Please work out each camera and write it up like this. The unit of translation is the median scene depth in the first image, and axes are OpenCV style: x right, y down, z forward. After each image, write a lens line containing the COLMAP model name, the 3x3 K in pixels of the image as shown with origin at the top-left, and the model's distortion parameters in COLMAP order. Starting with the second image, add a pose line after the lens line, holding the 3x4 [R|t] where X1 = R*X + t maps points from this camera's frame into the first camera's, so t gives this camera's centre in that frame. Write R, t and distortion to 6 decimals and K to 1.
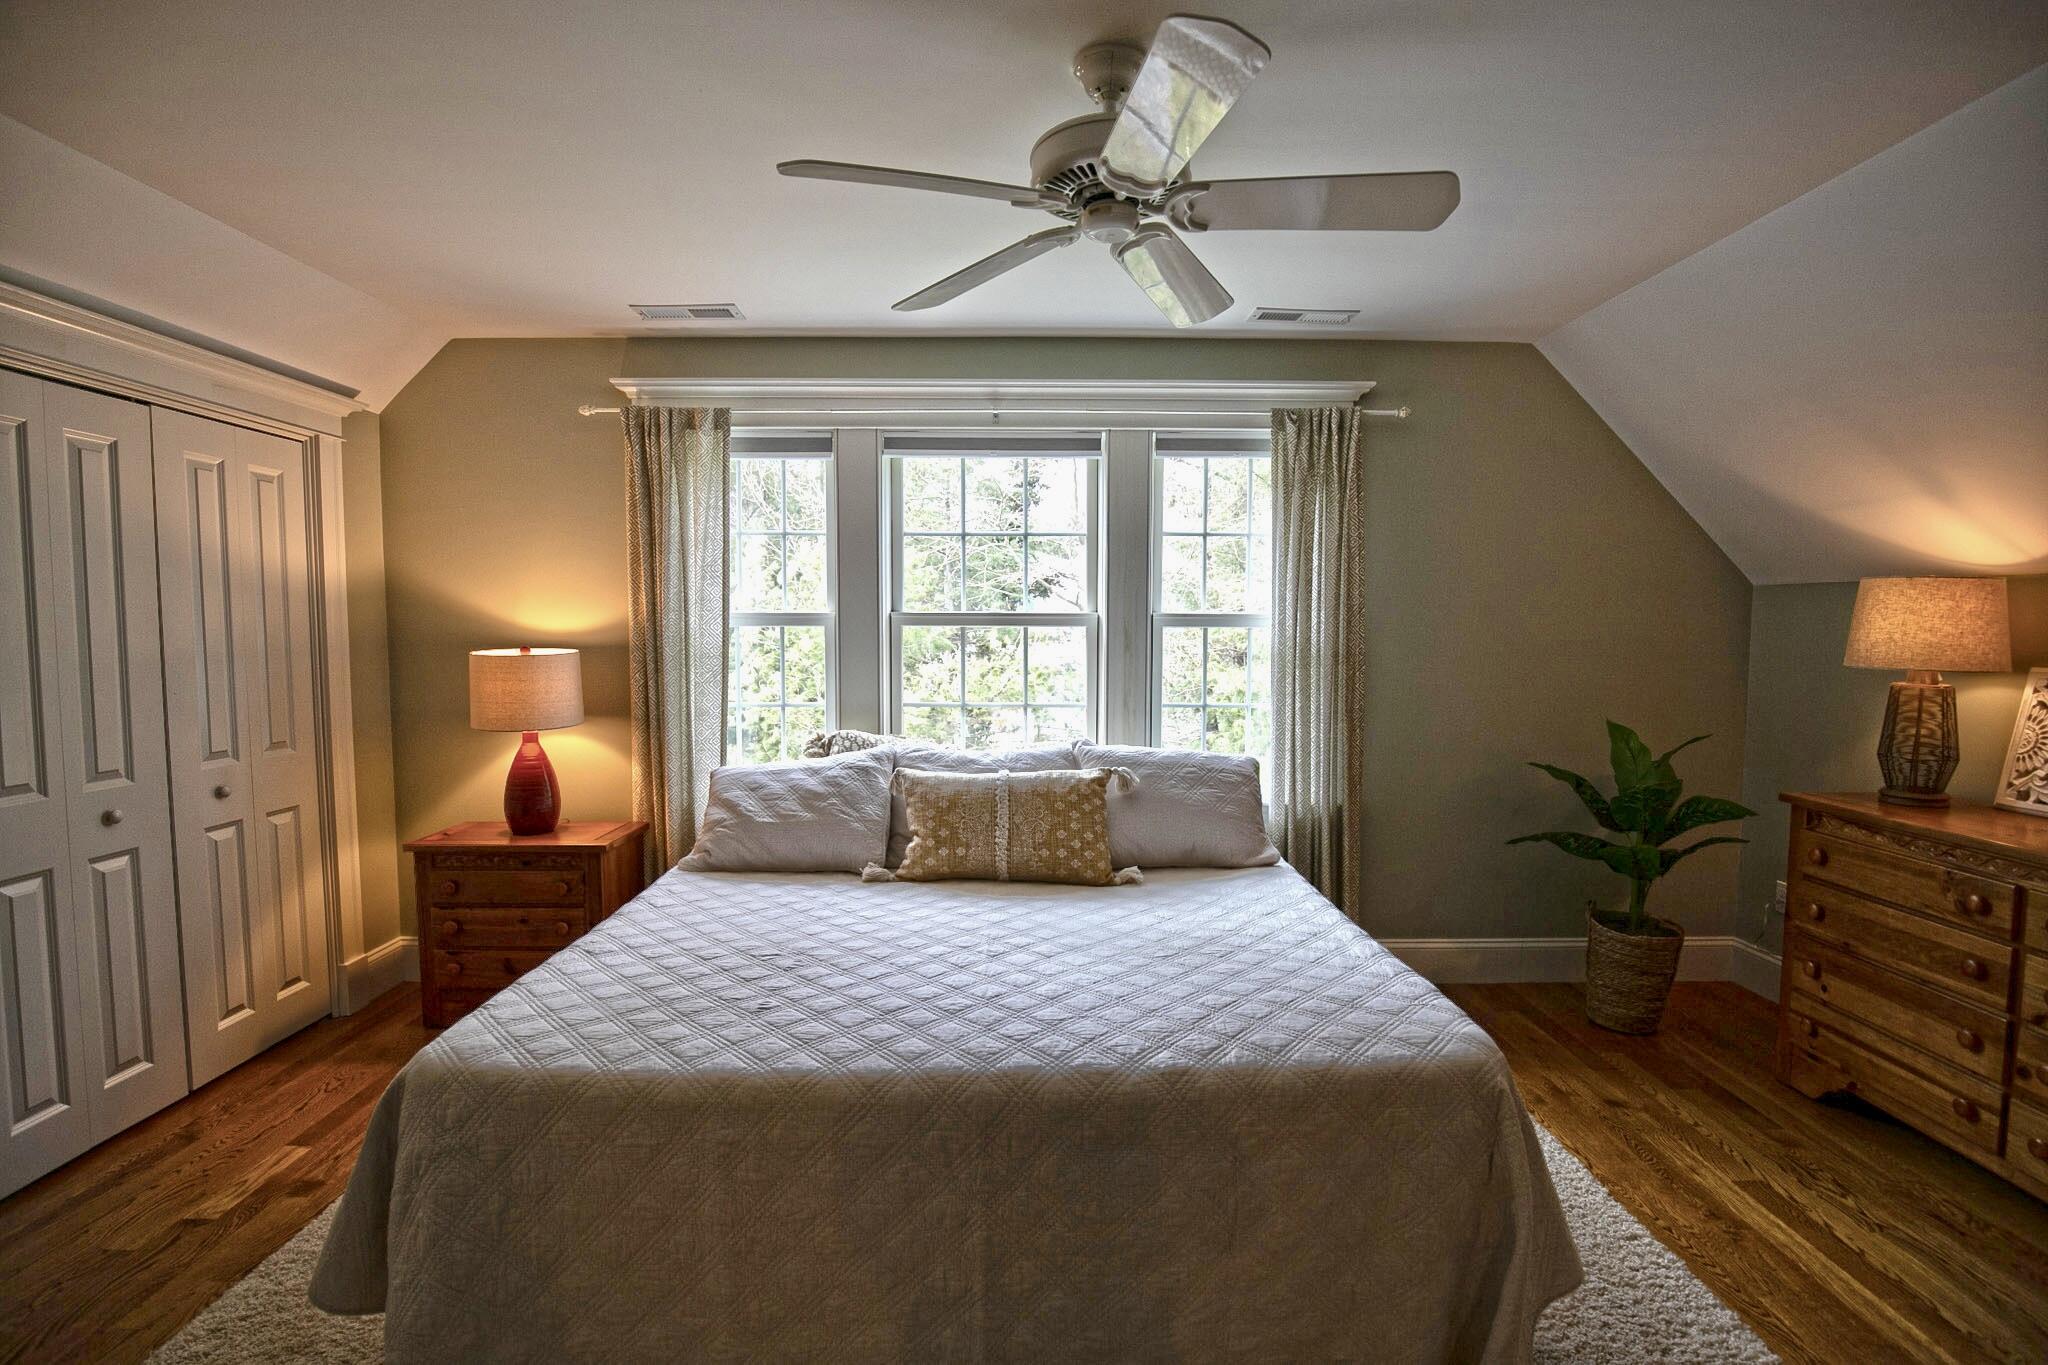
lens RADIAL K [[980.9, 0, 1025.5], [0, 980.9, 685.7], [0, 0, 1]] dist [-0.024470, 0.000654]
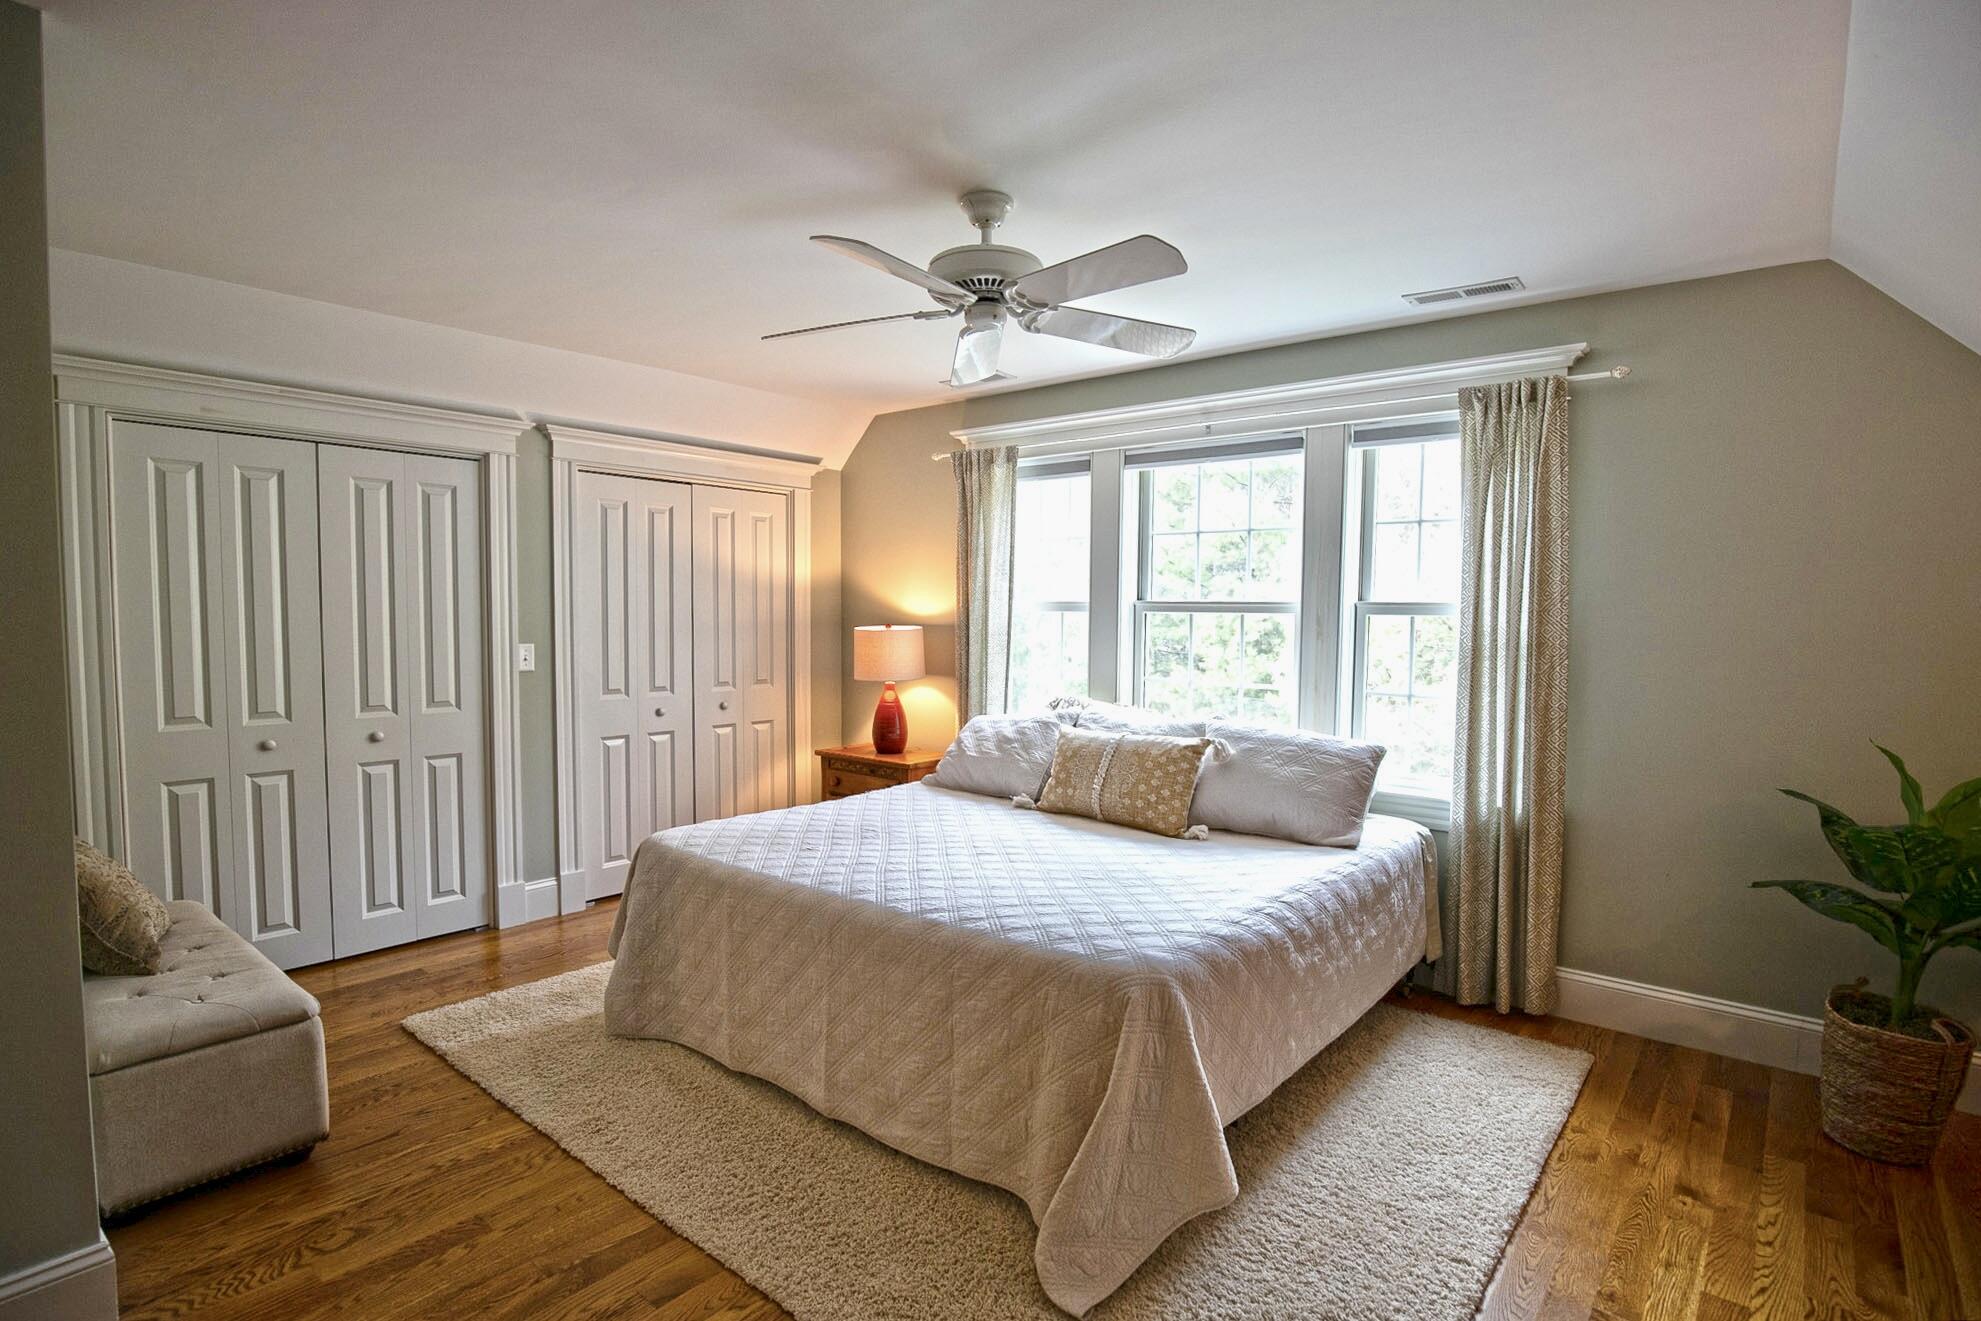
lens RADIAL K [[981.4, 0, 990.5], [0, 981.4, 660.5], [0, 0, 1]] dist [-0.024165, -0.000011]
pose [[0.764665, 0.038043, -0.643304, 0.564034], [-0.048067, 0.998842, 0.001935, 0.003921], [0.642633, 0.029442, 0.765609, -0.022895]]
